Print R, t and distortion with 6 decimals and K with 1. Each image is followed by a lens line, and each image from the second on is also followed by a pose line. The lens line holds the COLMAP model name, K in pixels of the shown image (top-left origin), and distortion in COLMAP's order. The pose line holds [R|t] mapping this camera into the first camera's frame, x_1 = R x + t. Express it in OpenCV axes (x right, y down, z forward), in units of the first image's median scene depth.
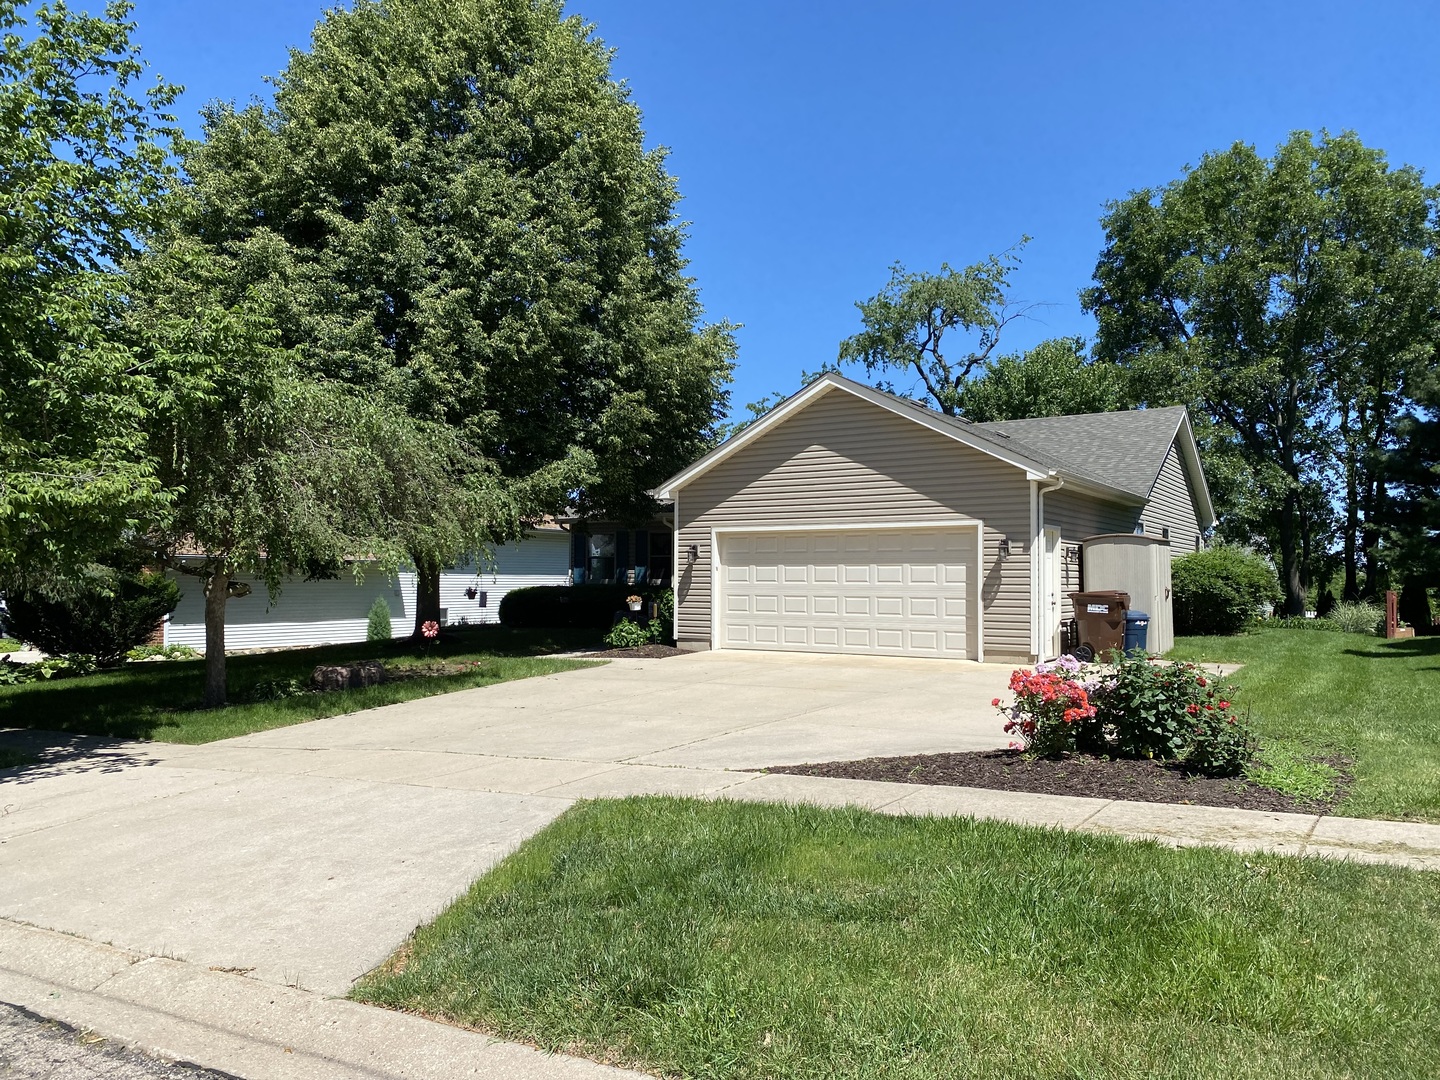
lens RADIAL K [[1148.3, 0, 720.7], [0, 1148.3, 571.9], [0, 0, 1]] dist [0.085116, -0.002938]
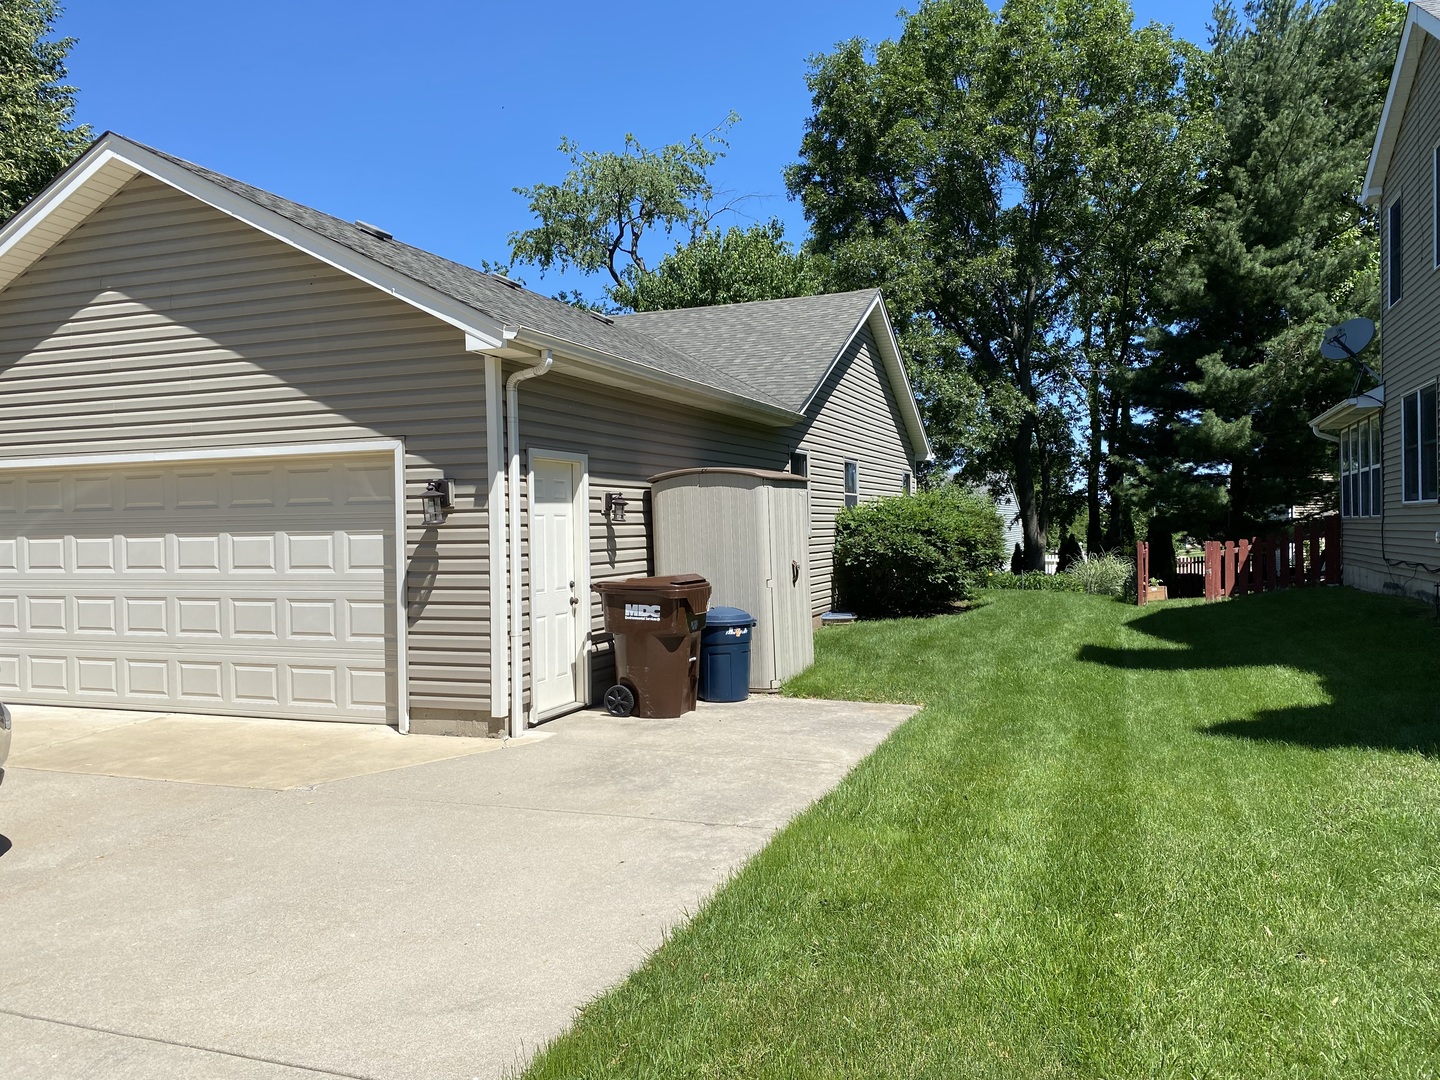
lens RADIAL K [[1090.6, 0, 720.0], [0, 1090.6, 540.0], [0, 0, 1]] dist [0.154781, -0.081450]
pose [[0.986358, -0.021901, 0.163154, 0.151711], [0.018151, 0.999536, 0.024443, -0.006329], [-0.163613, -0.021148, 0.986298, 0.279309]]
